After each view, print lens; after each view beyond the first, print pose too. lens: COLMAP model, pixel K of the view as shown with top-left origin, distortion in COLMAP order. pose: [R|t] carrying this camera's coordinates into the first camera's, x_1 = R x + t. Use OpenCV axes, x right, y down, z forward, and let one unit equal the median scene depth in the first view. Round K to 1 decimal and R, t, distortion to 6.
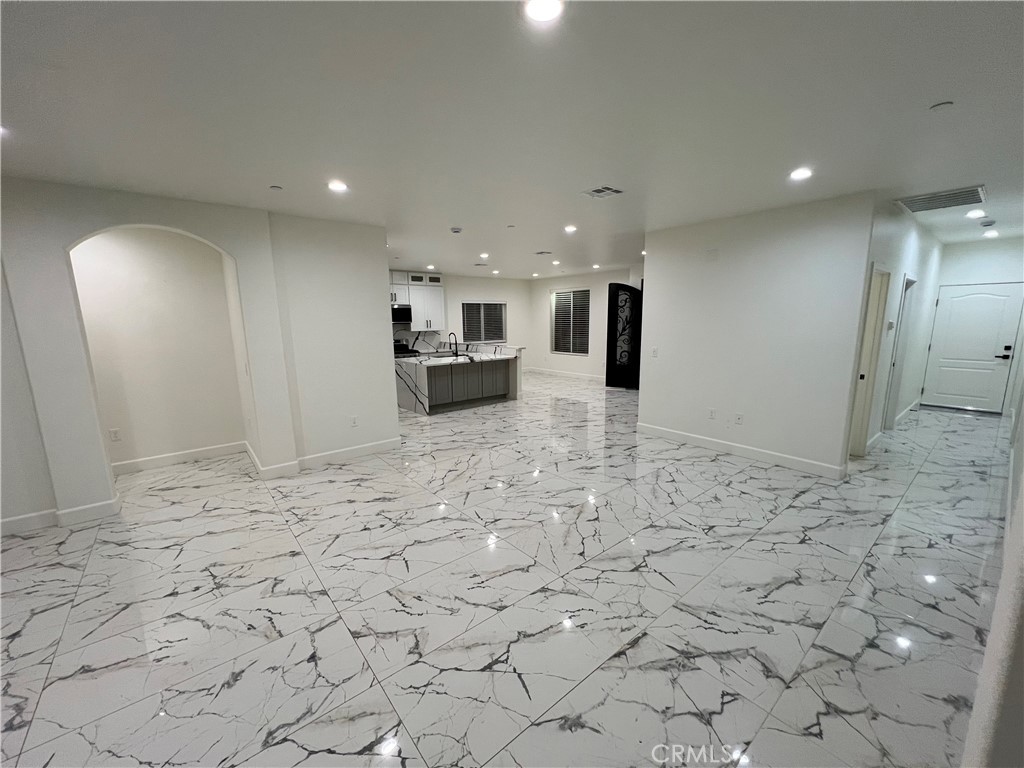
lens RADIAL K [[409.3, 0, 510.3], [0, 409.3, 388.8], [0, 0, 1]] dist [0.001098, 0.000032]
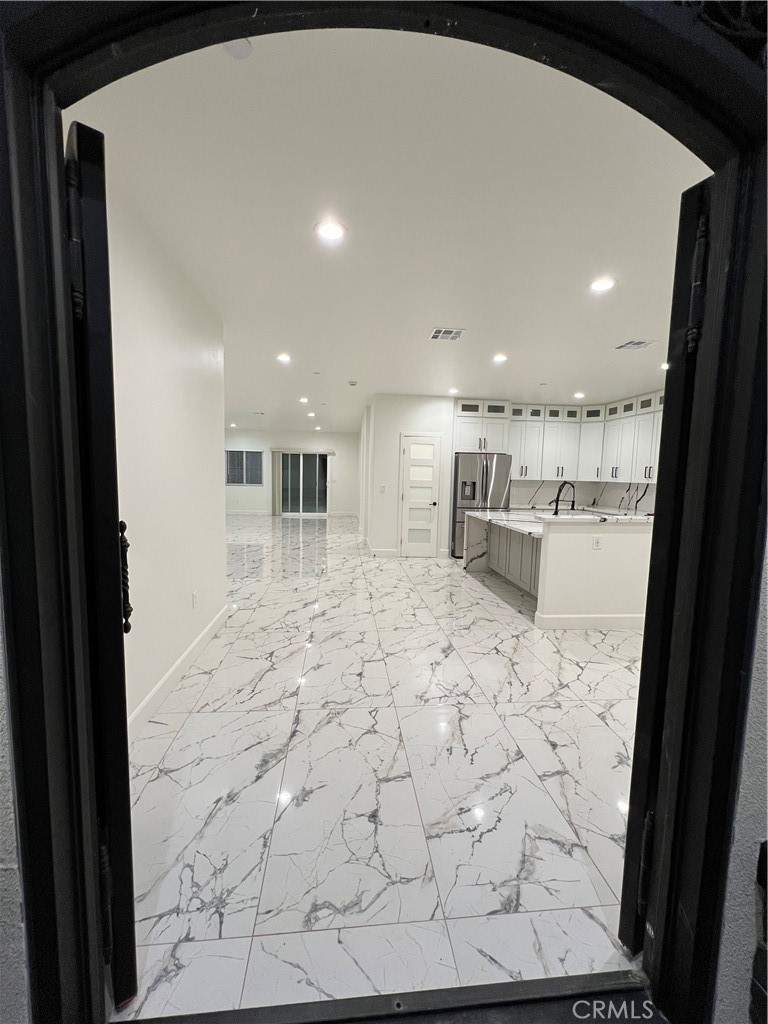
lens RADIAL K [[409.3, 0, 378.9], [0, 409.3, 511.1], [0, 0, 1]] dist [0.001098, 0.000032]
pose [[-0.557748, 0.077088, -0.826423, 0.879647], [-0.157448, 0.967773, 0.196534, -0.289478], [0.814940, 0.239735, -0.527636, 1.873928]]
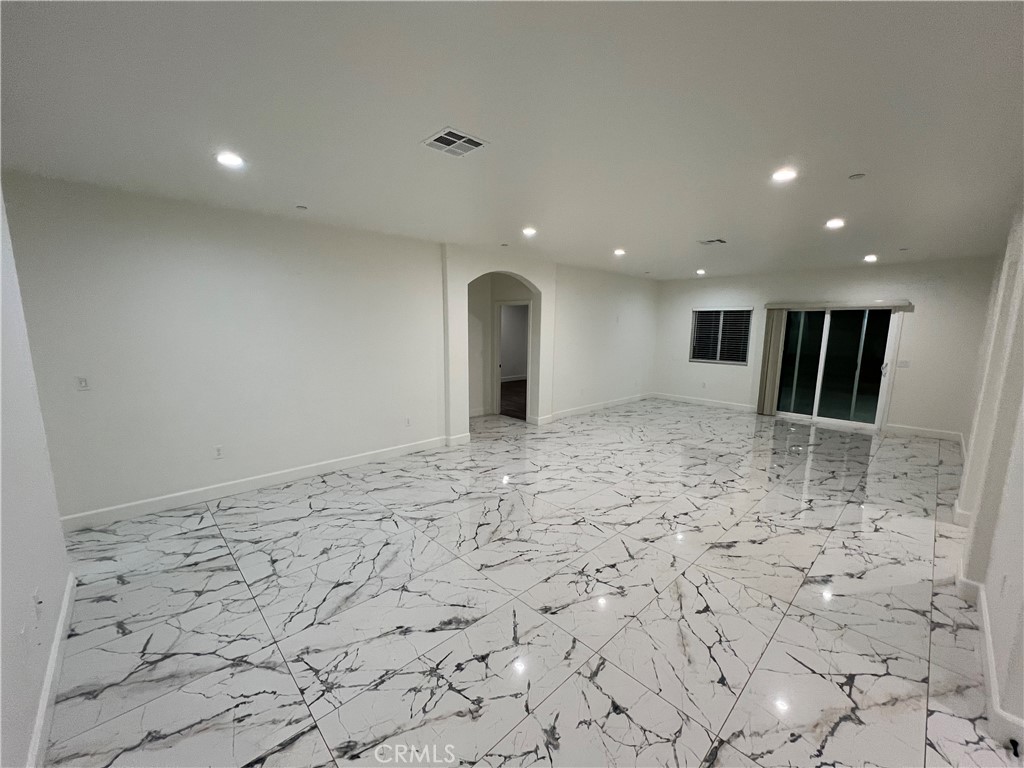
lens RADIAL K [[409.3, 0, 510.3], [0, 409.3, 388.8], [0, 0, 1]] dist [0.001098, 0.000032]
pose [[-0.997140, 0.015502, -0.073971, 0.147583], [-0.009252, 0.946339, 0.323044, -0.243444], [0.075010, 0.322805, -0.943489, 1.331802]]
